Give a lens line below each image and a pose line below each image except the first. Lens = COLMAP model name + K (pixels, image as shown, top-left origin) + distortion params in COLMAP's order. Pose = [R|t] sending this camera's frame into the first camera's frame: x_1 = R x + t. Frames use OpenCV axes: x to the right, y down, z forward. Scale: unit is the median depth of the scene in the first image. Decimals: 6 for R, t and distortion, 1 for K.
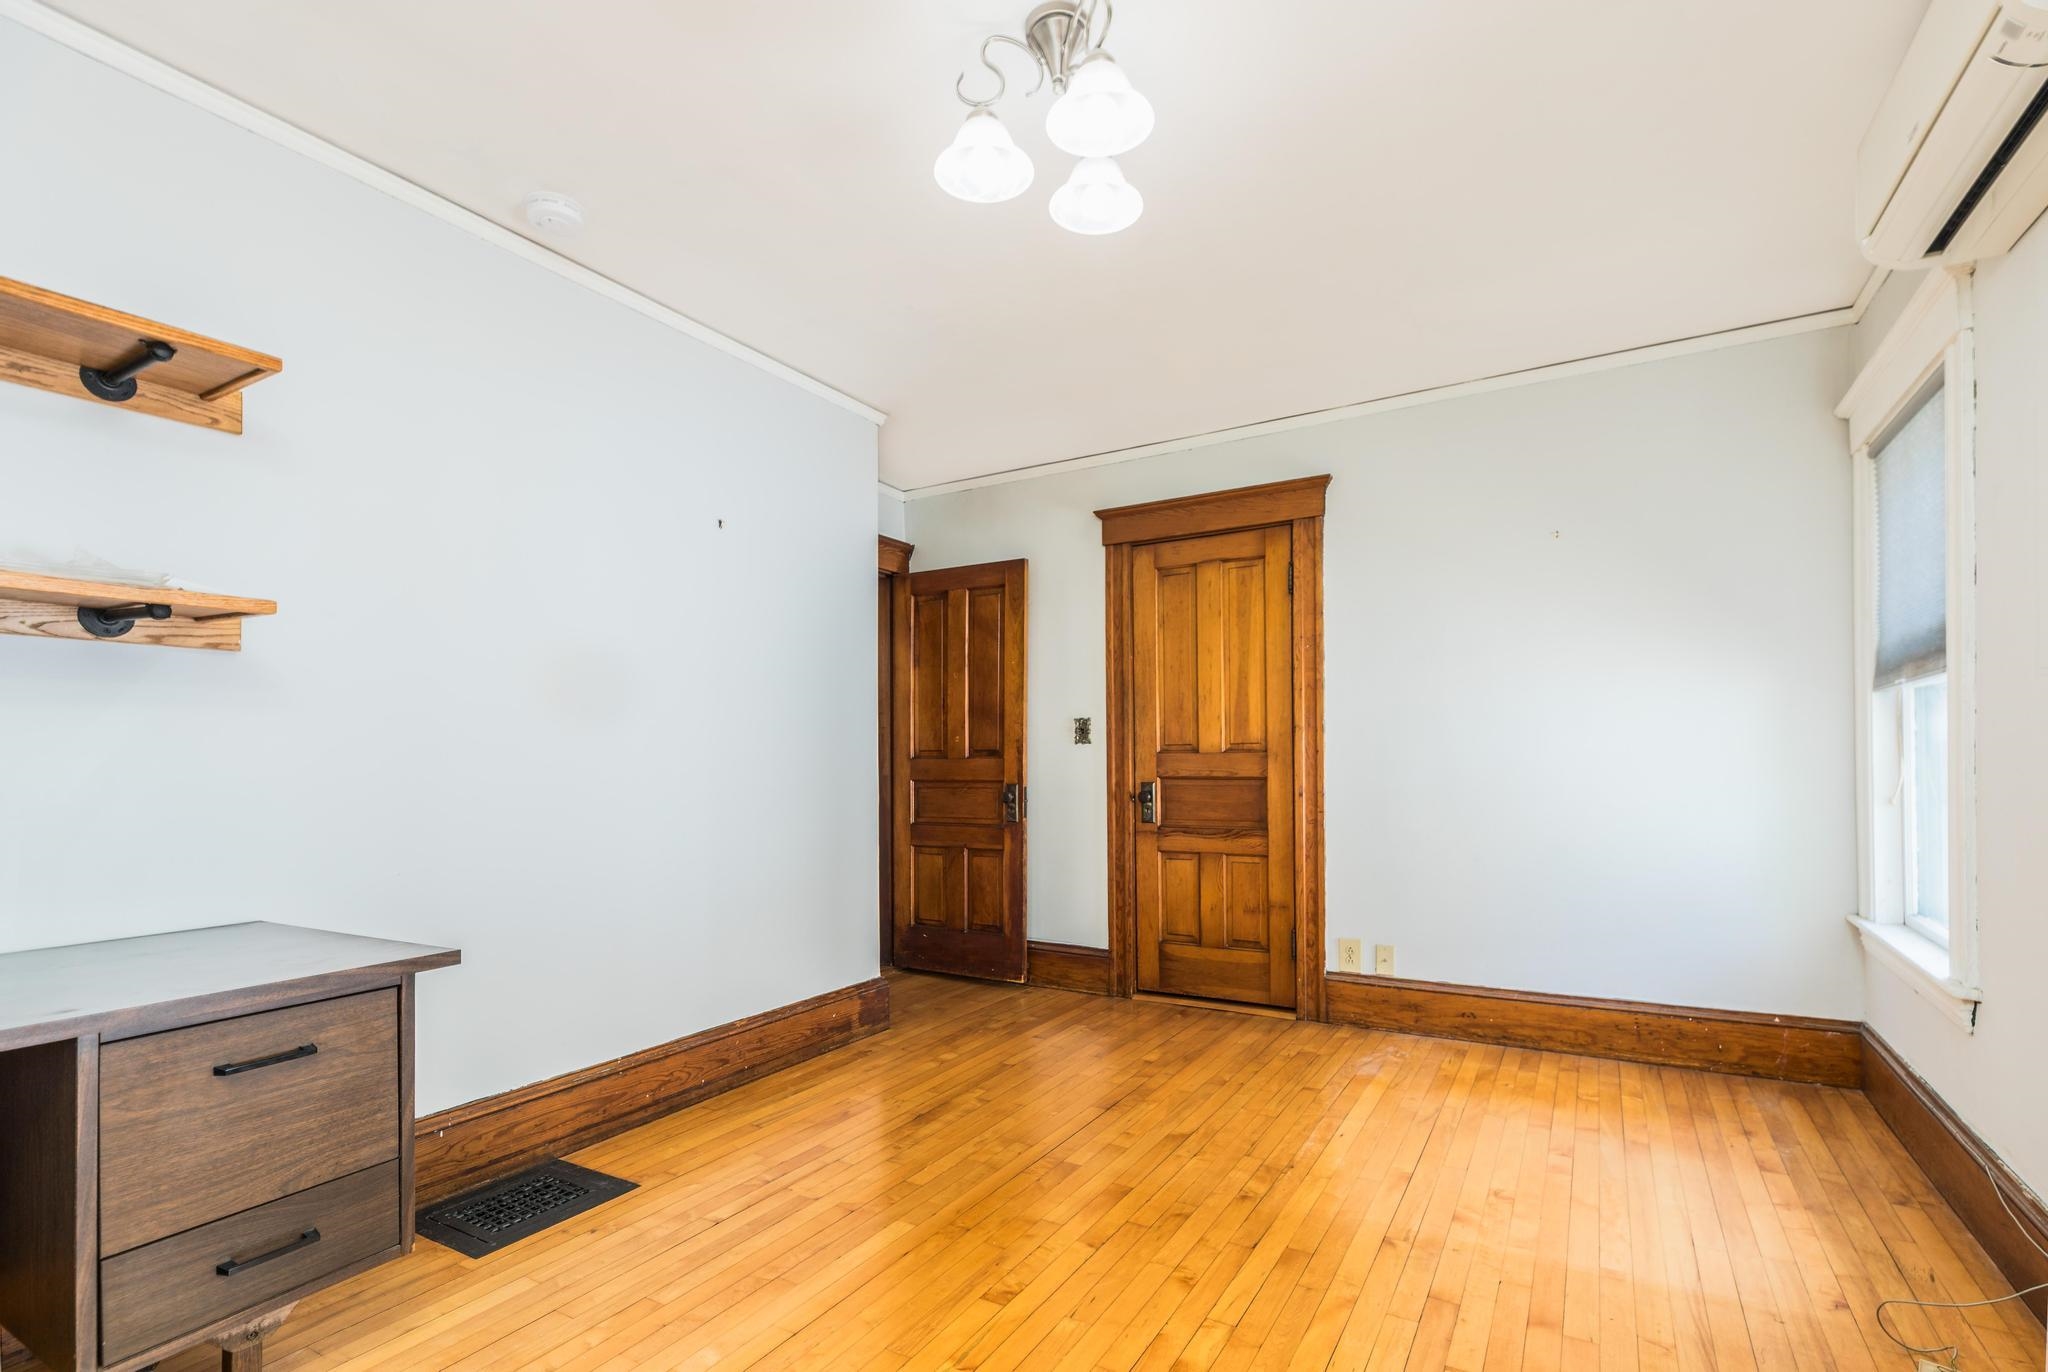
lens RADIAL K [[947.7, 0, 1058.0], [0, 947.7, 751.7], [0, 0, 1]] dist [-0.000778, 0.000046]
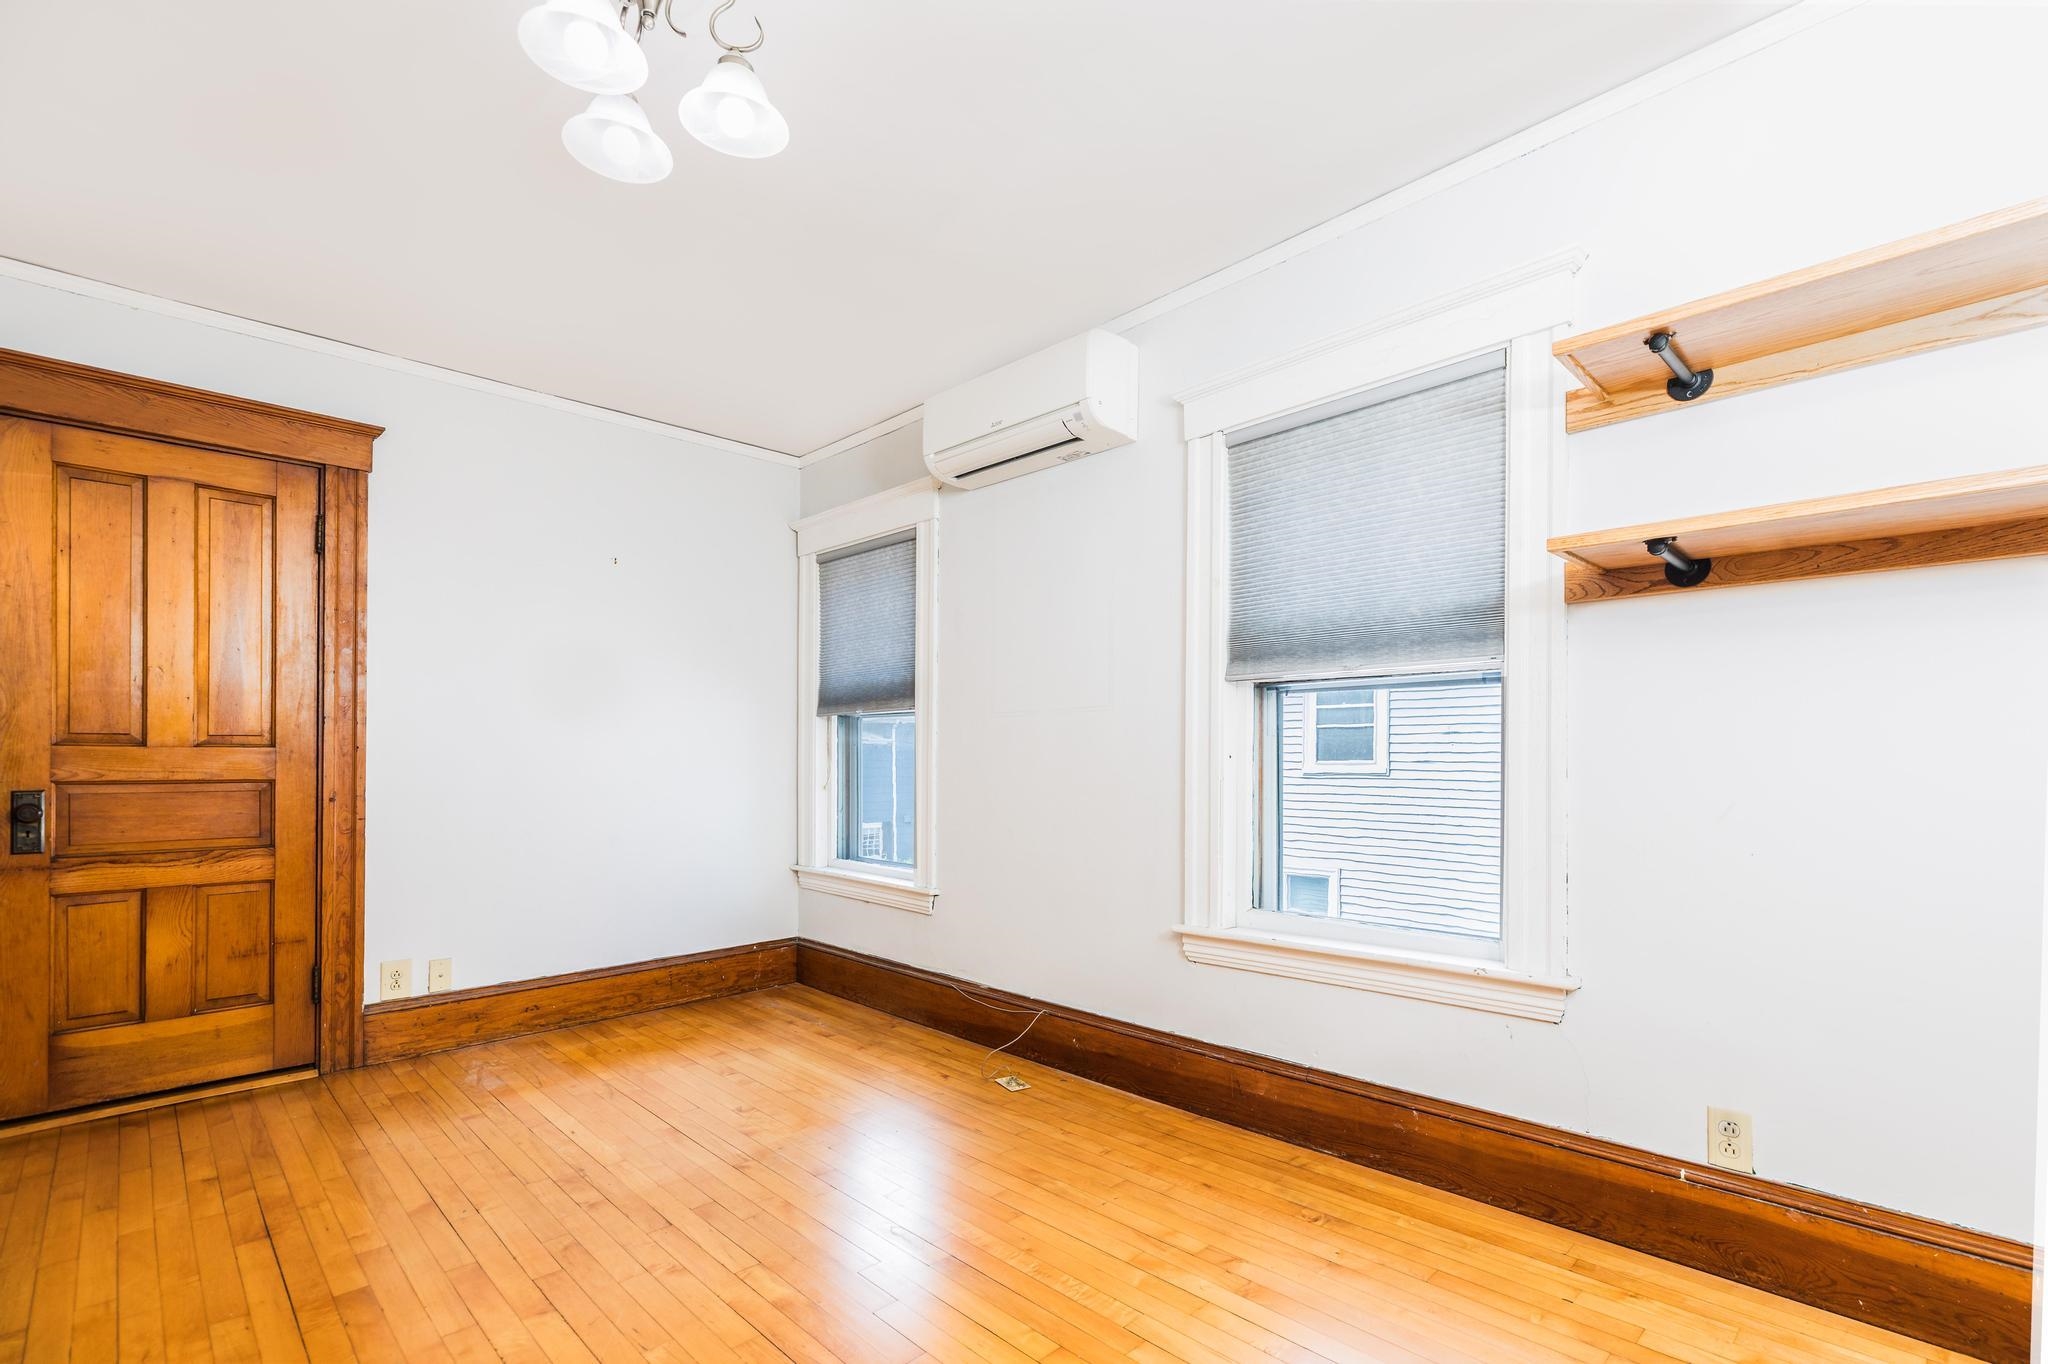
lens RADIAL K [[937.4, 0, 1048.7], [0, 937.4, 752.9], [0, 0, 1]] dist [0.006571, -0.000360]
pose [[0.256862, 0.016387, 0.966309, -0.388109], [-0.009810, 0.999849, -0.014348, 0.010539], [-0.966398, -0.005794, 0.256984, 0.191051]]
